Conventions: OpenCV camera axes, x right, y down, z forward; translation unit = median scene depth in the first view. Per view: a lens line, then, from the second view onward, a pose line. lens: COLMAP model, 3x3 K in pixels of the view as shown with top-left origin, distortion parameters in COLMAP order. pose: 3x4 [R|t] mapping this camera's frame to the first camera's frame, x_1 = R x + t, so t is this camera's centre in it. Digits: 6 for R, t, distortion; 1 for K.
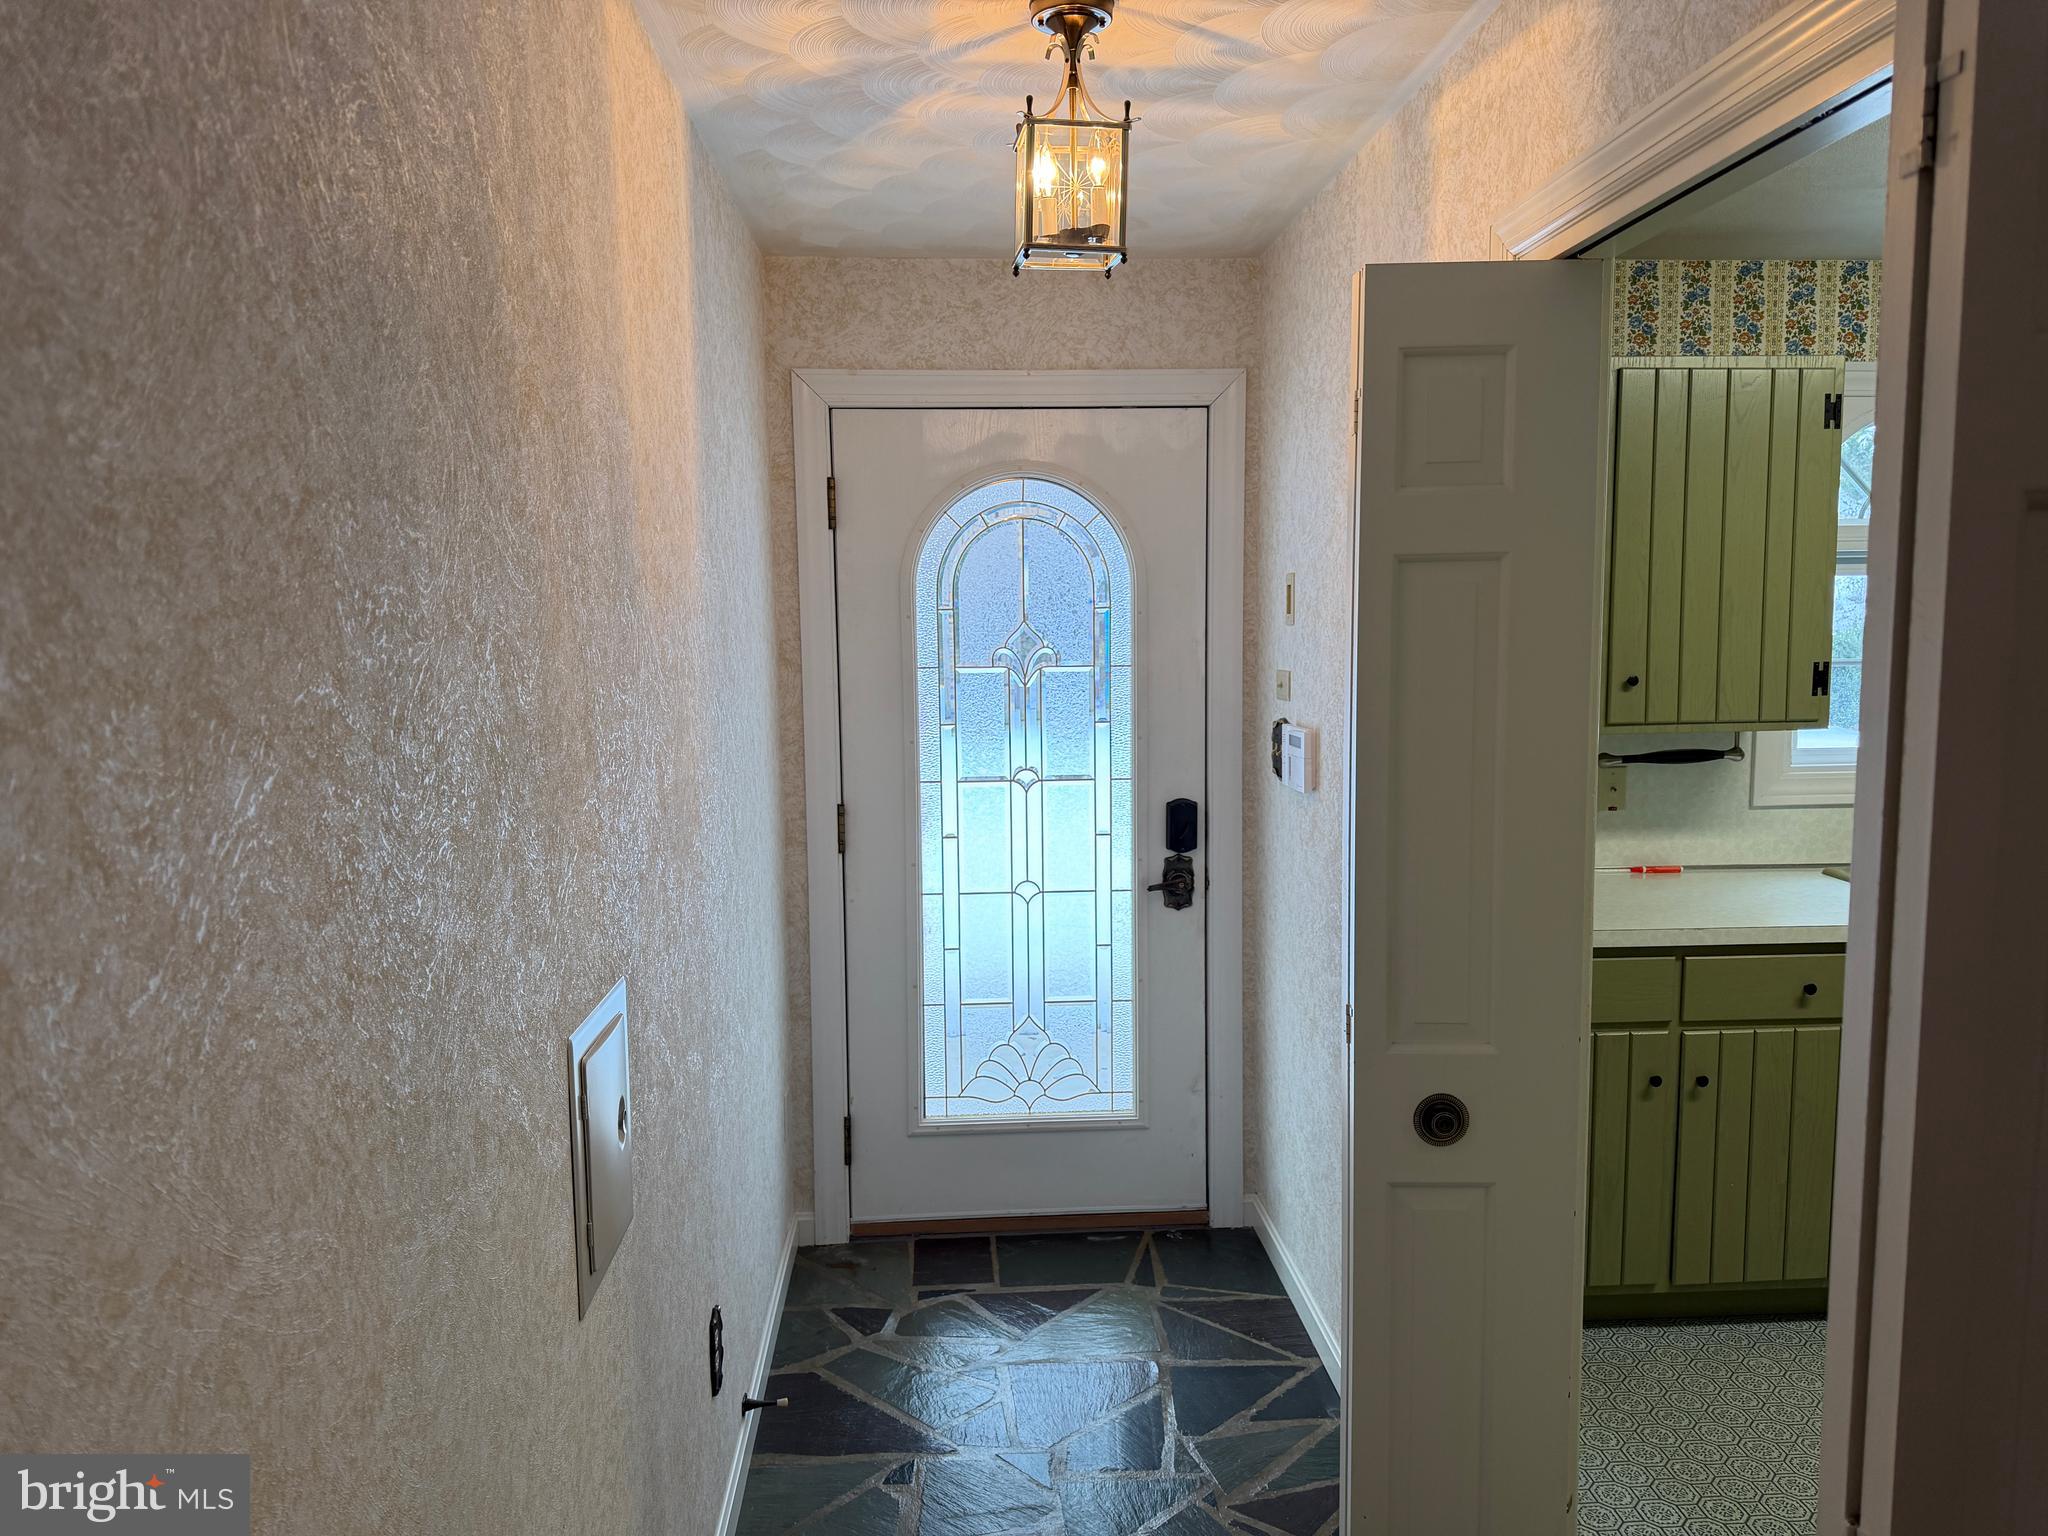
lens RADIAL K [[1463.5, 0, 1018.8], [0, 1463.5, 762.6], [0, 0, 1]] dist [0.017769, -0.010821]
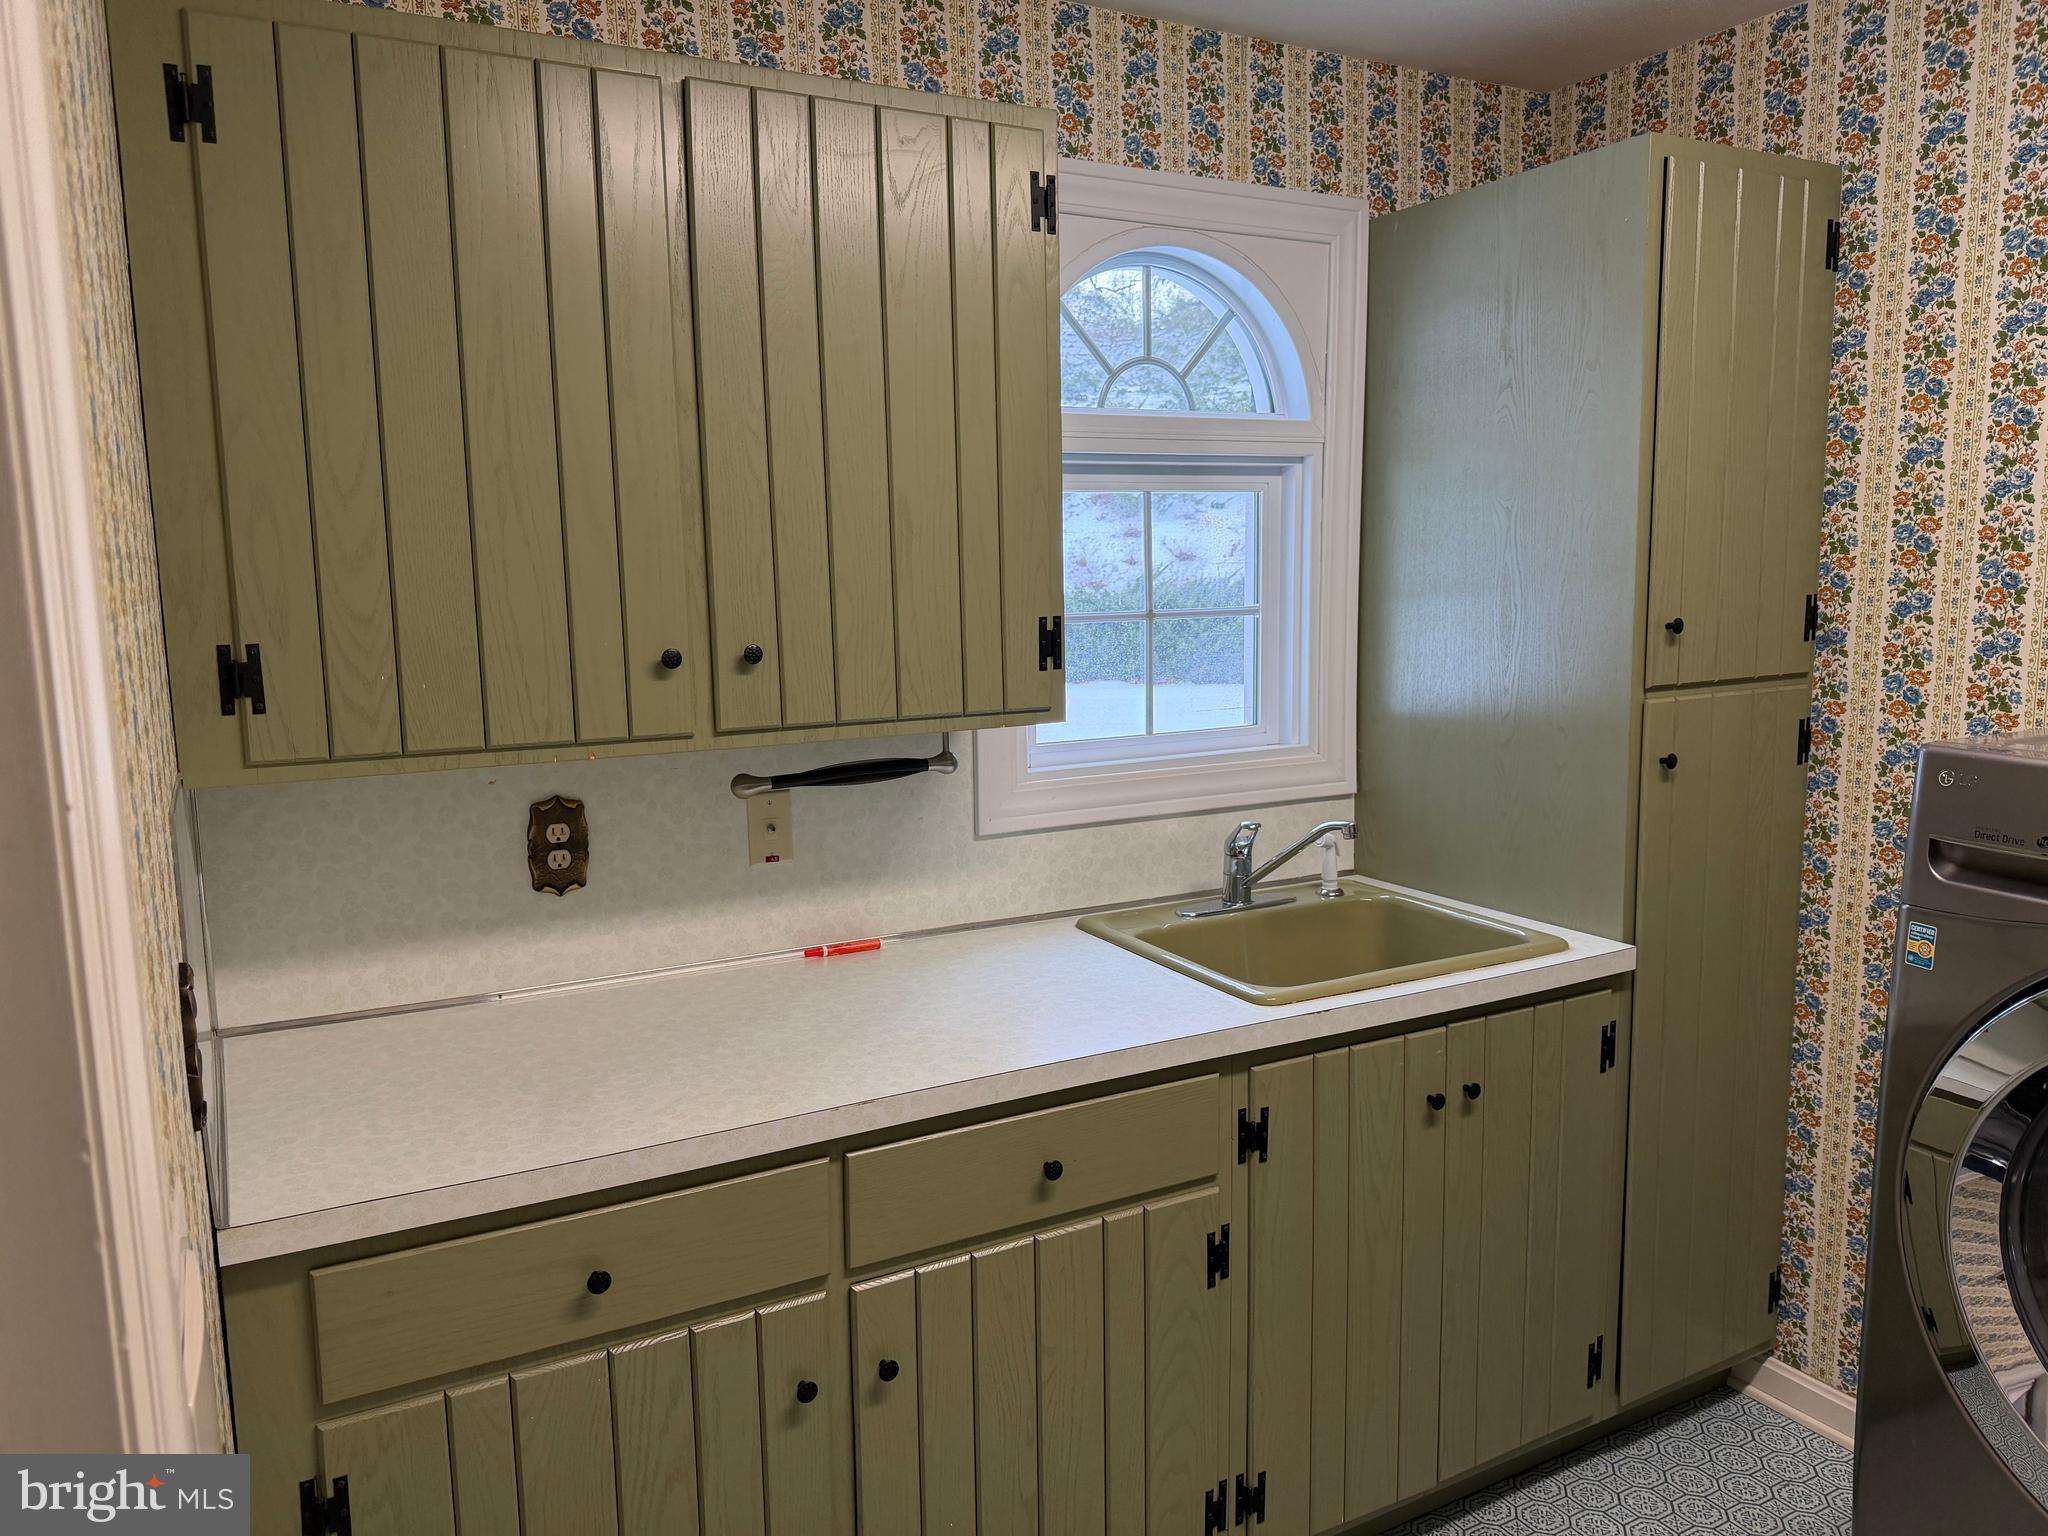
lens RADIAL K [[1463.5, 0, 1018.8], [0, 1463.5, 762.6], [0, 0, 1]] dist [0.017769, -0.010821]
pose [[0.905528, -0.060395, 0.419966, 0.264855], [0.049973, 0.998109, 0.035786, -0.028659], [-0.421334, -0.011418, 0.906834, 0.433843]]
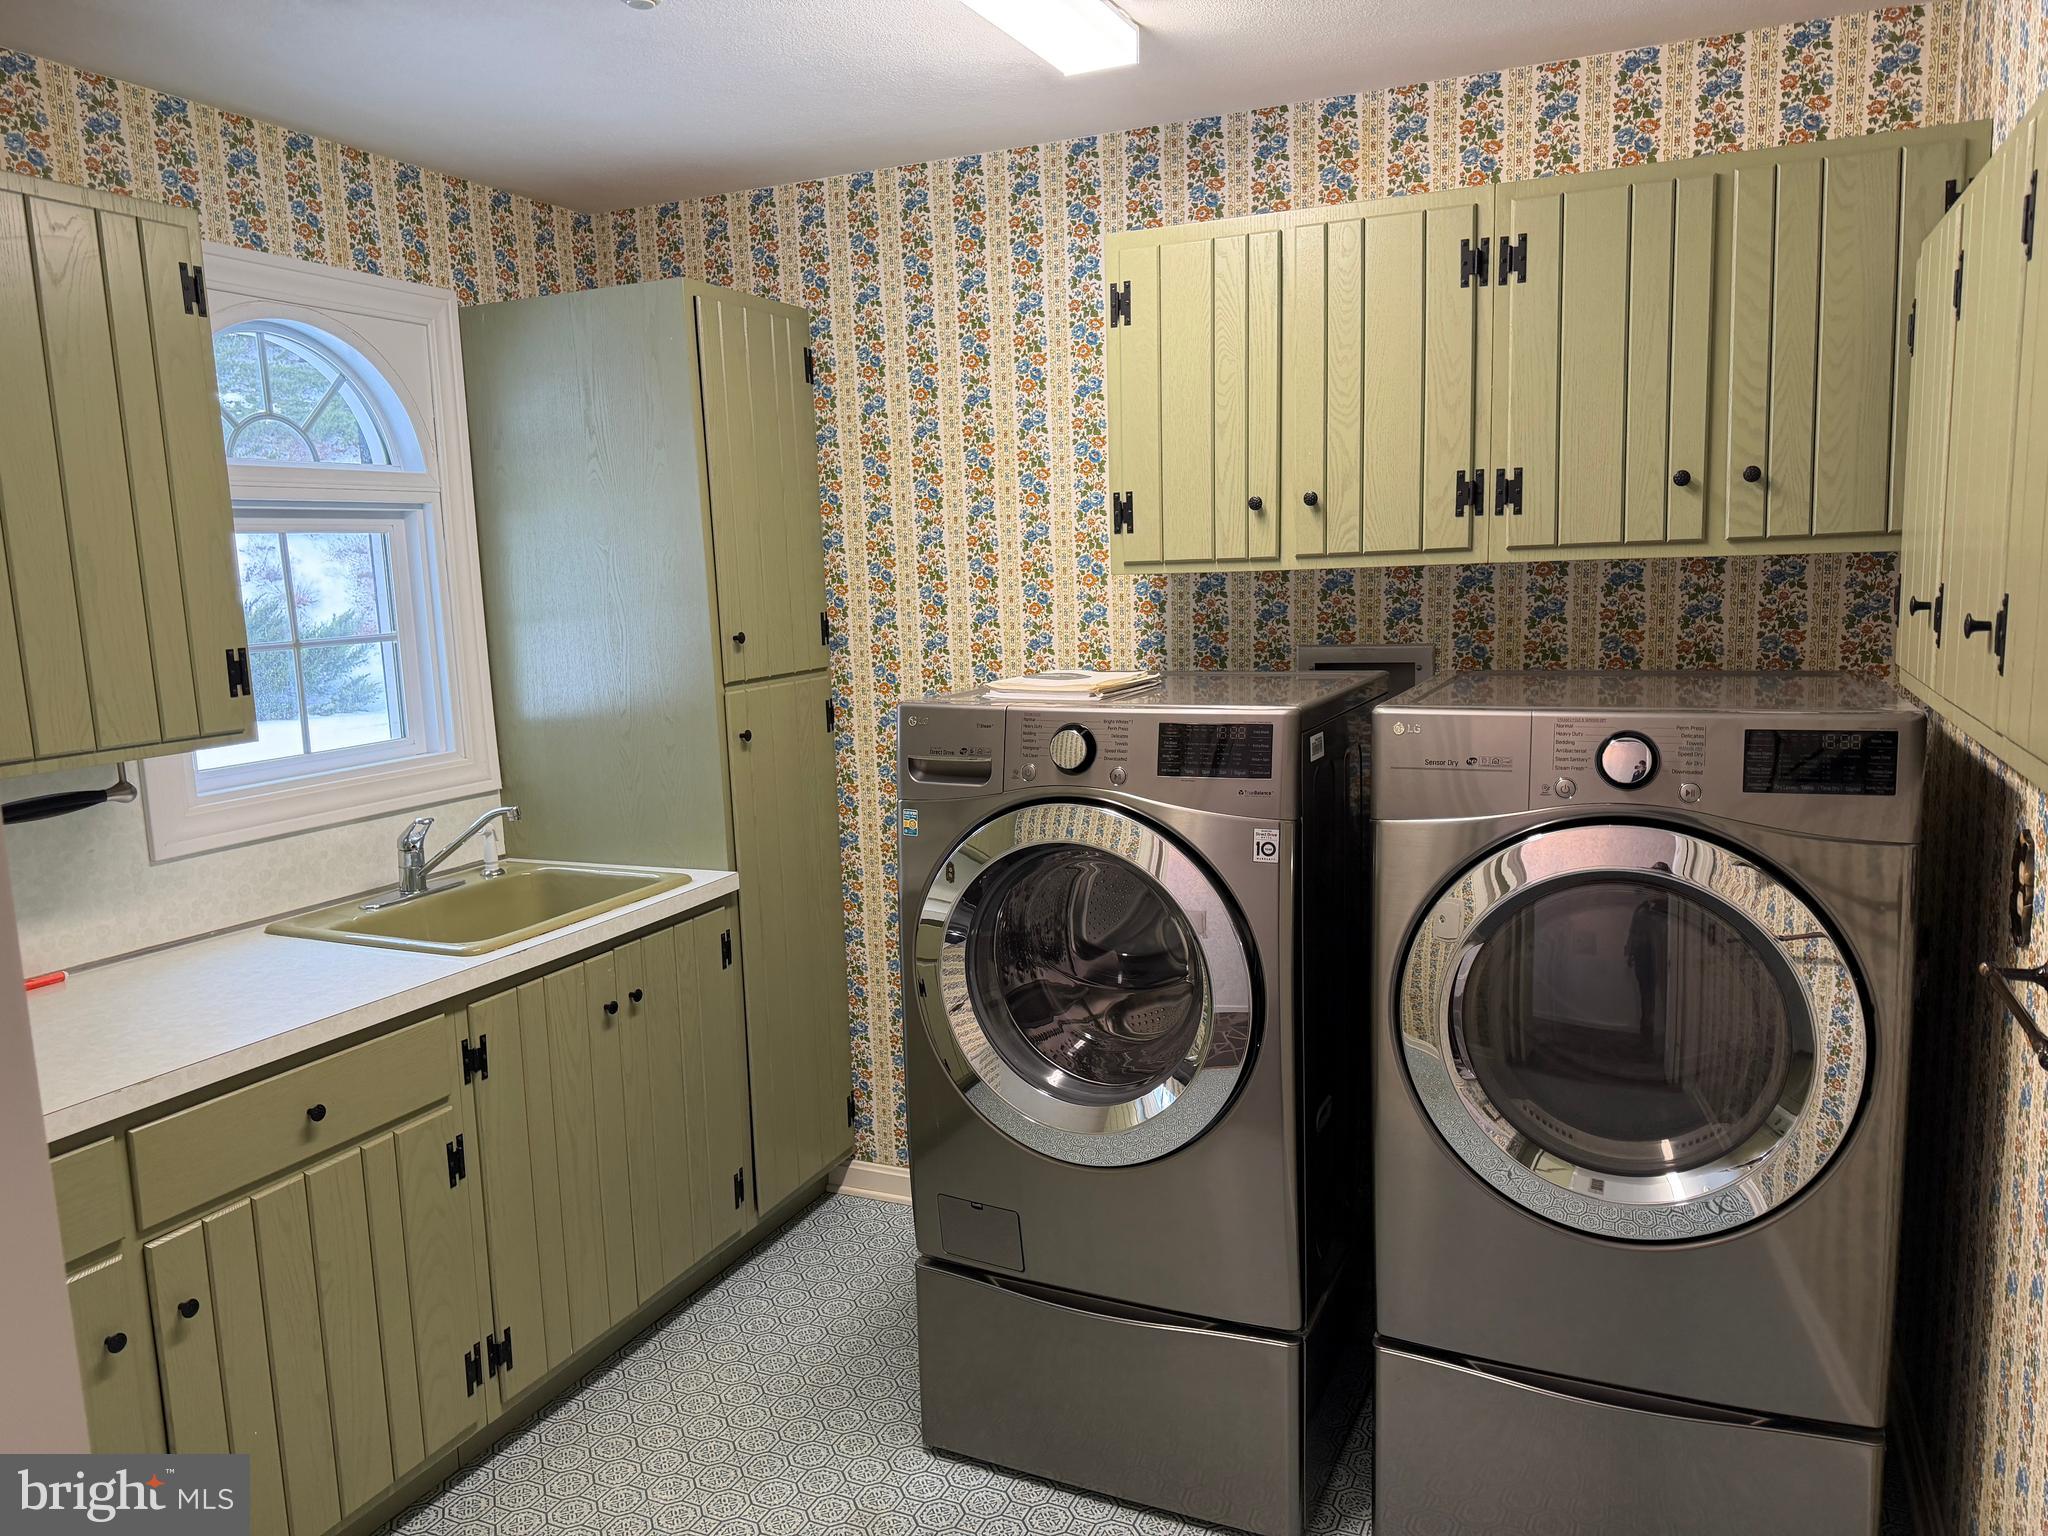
lens RADIAL K [[1430.8, 0, 1022.6], [0, 1430.8, 777.5], [0, 0, 1]] dist [0.084282, -0.087212]
pose [[0.473844, -0.135934, 0.870054, 0.103230], [0.121297, 0.988672, 0.088406, -0.023390], [-0.872215, 0.063644, 0.484964, 0.324914]]
